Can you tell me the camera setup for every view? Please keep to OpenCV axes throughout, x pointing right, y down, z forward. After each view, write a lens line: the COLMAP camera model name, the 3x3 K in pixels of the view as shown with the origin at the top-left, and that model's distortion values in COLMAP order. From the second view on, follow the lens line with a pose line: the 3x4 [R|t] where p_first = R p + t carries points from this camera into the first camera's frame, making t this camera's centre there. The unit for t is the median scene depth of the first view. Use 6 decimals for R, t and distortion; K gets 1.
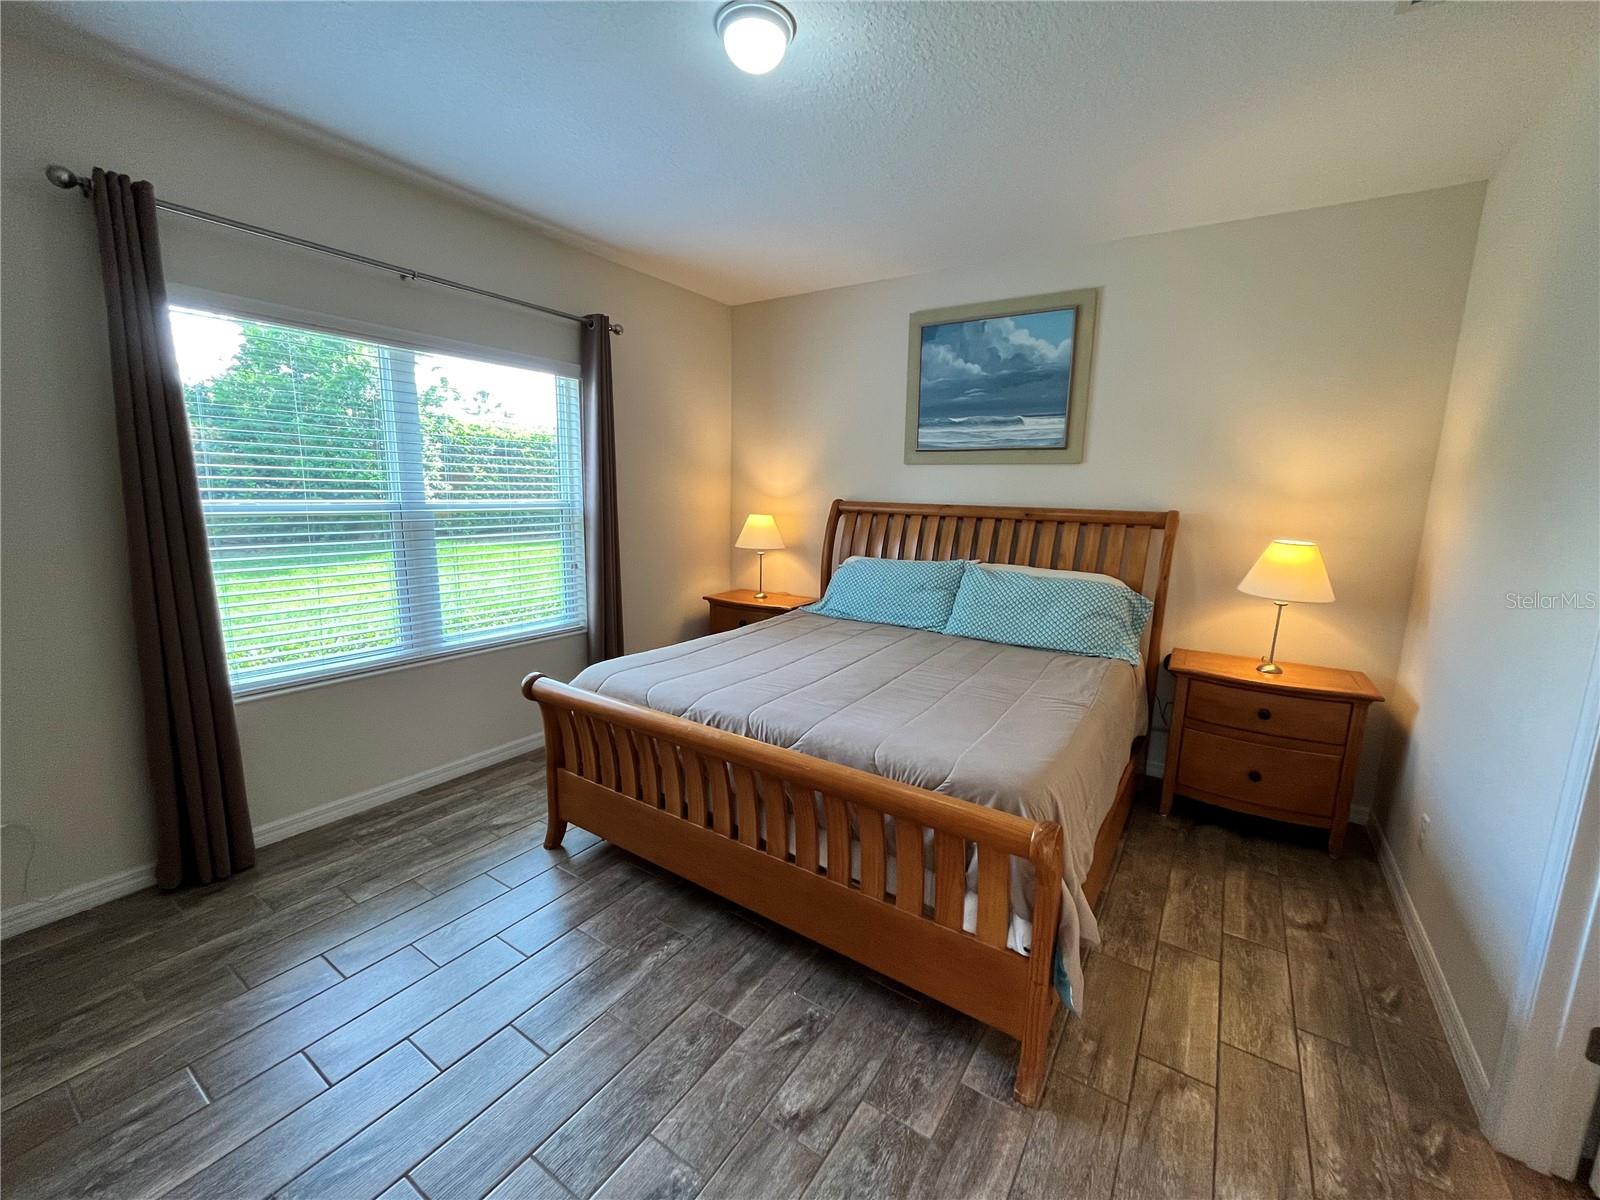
lens RADIAL K [[649.0, 0, 797.7], [0, 649.0, 600.5], [0, 0, 1]] dist [-0.002480, 0.000007]
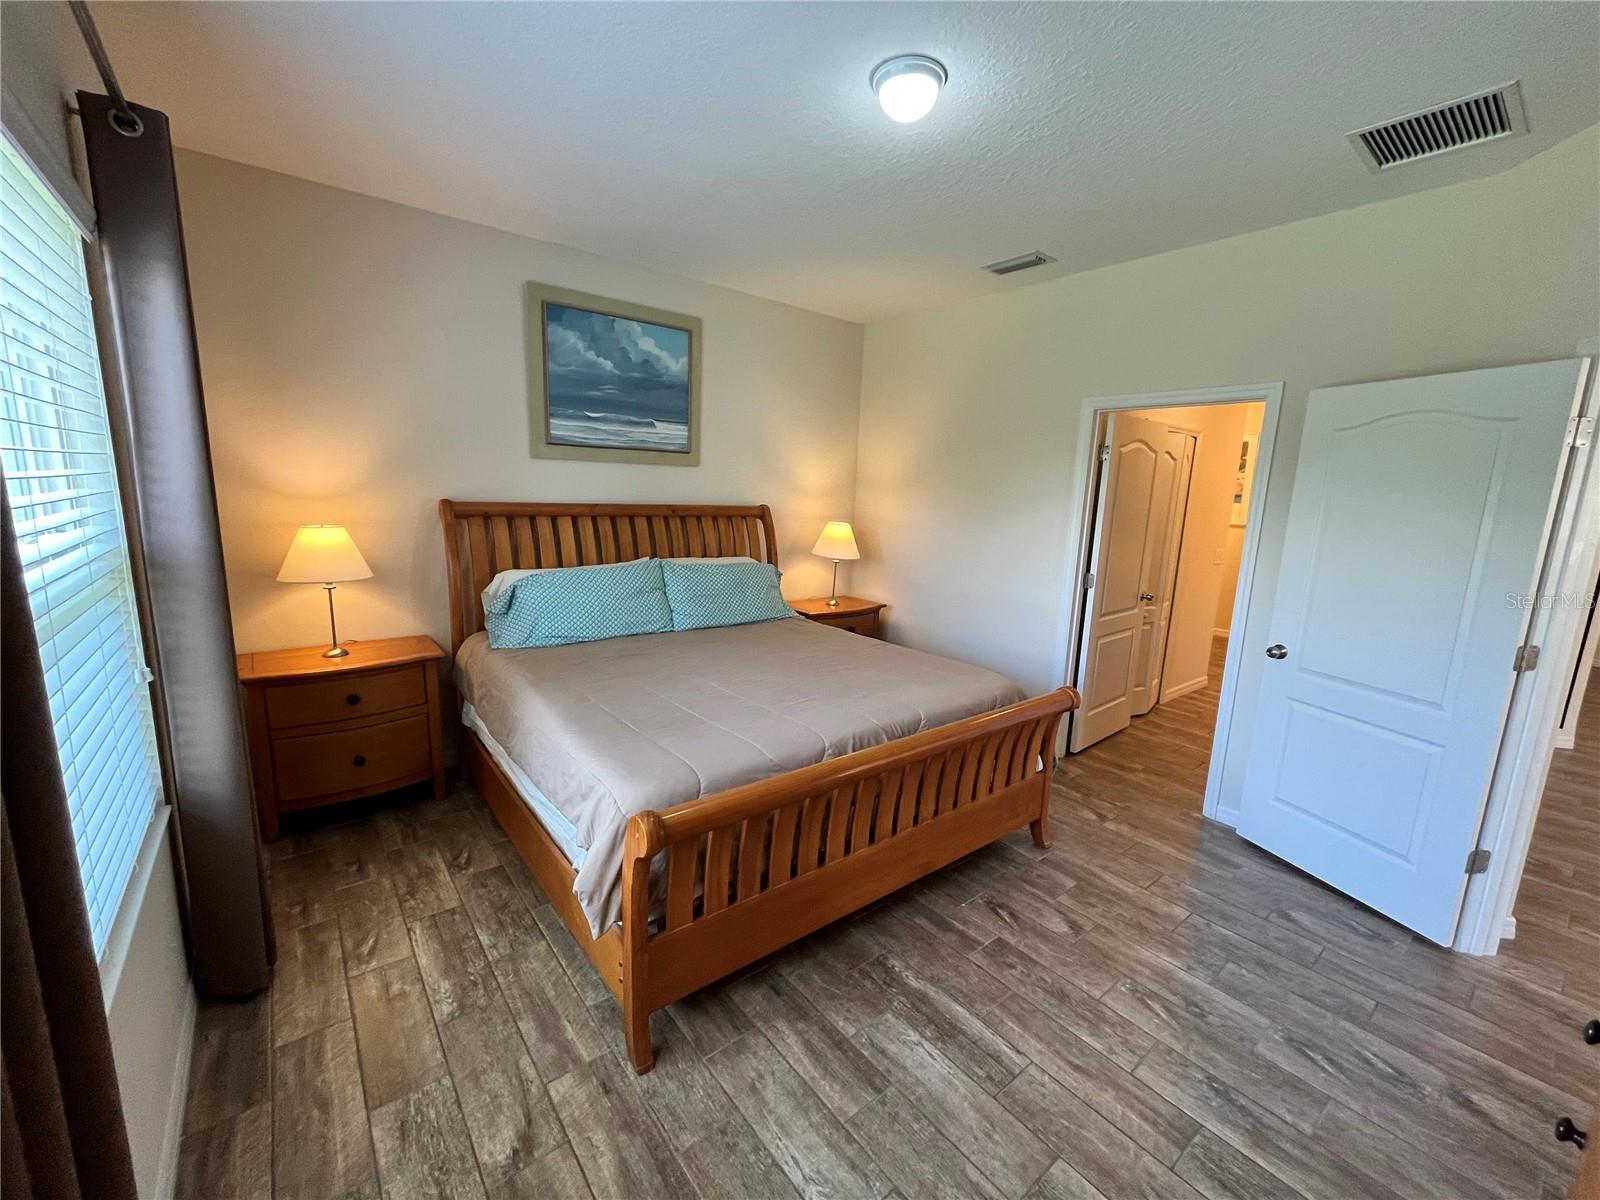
lens RADIAL K [[646.4, 0, 799.1], [0, 646.4, 603.1], [0, 0, 1]] dist [-0.001712, -0.000199]
pose [[0.304381, -0.180640, 0.935265, -0.646097], [0.131226, 0.980444, 0.146659, -0.113987], [-0.943468, 0.078092, 0.322133, 0.459710]]
